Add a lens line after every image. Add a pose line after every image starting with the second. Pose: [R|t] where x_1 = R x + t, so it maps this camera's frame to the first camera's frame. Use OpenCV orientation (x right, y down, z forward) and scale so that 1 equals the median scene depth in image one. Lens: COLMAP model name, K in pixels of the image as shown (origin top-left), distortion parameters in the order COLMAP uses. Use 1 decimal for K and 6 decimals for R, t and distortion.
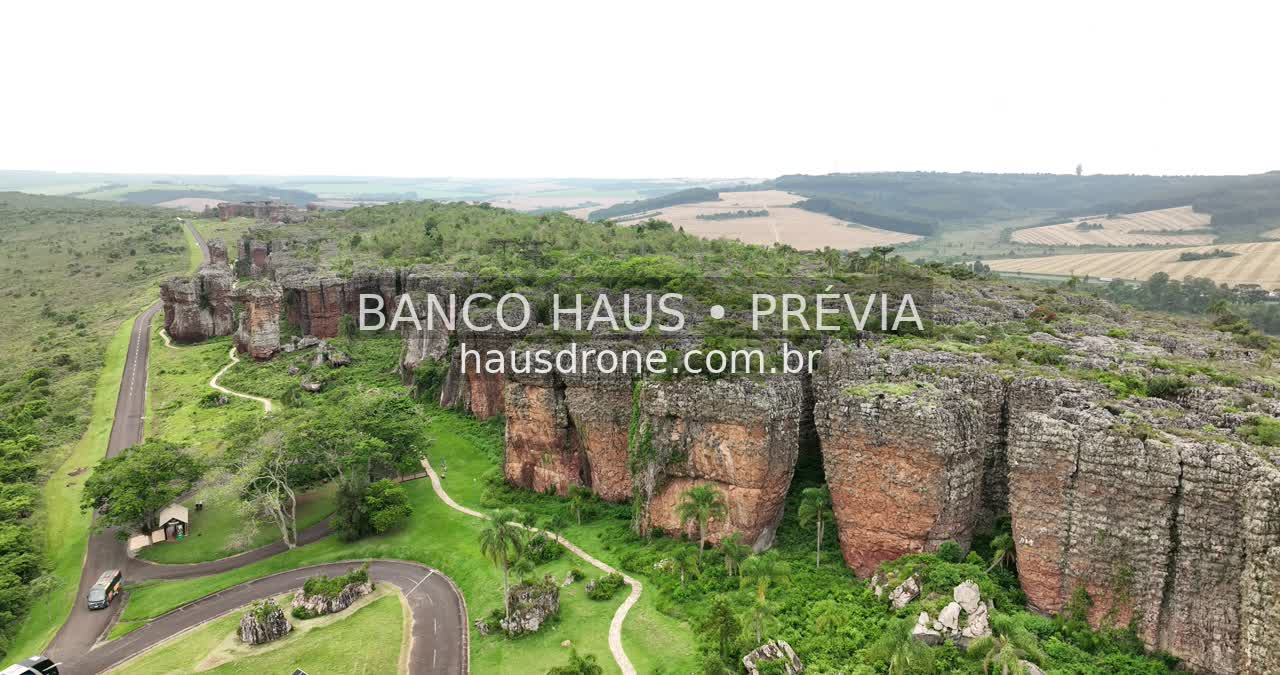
lens RADIAL K [[901.2, 0, 637.7], [0, 901.2, 317.2], [0, 0, 1]] dist [-0.006695, 0.025993]
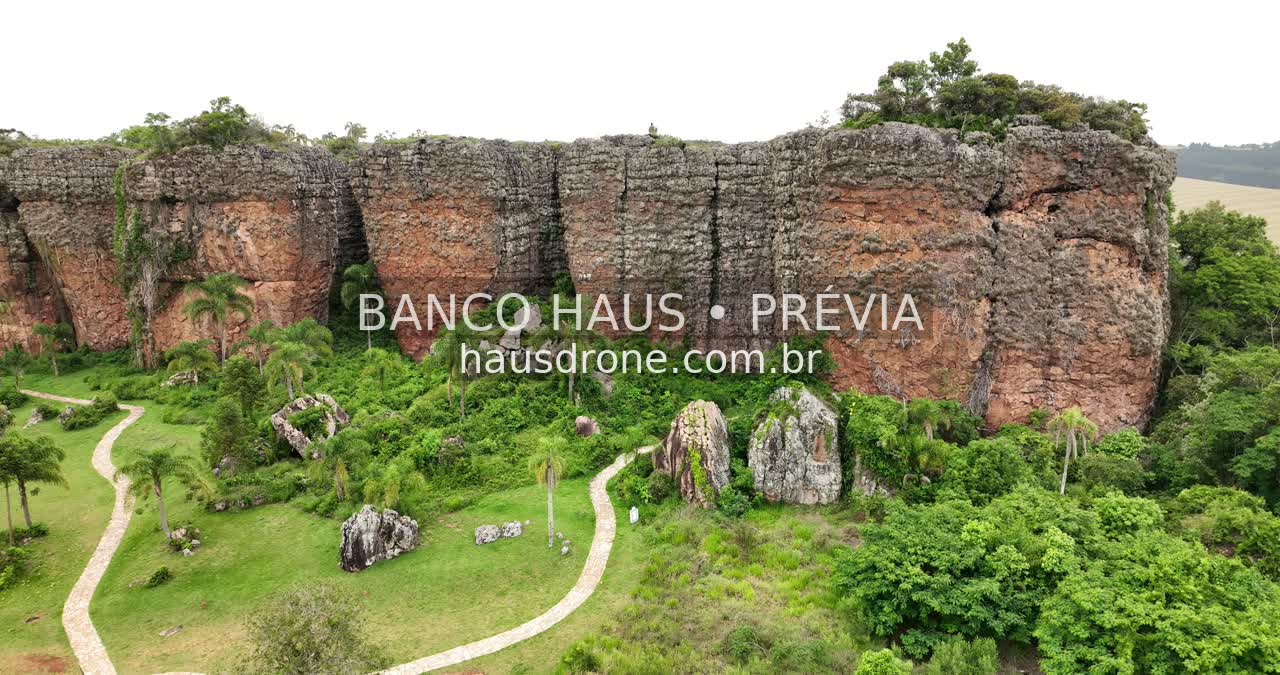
lens RADIAL K [[901.2, 0, 637.7], [0, 901.2, 317.2], [0, 0, 1]] dist [-0.006695, 0.025993]
pose [[0.890464, -0.086950, 0.446668, 0.046453], [0.074299, 0.996184, 0.045802, 0.228402], [-0.448946, -0.007598, 0.893526, 0.109809]]
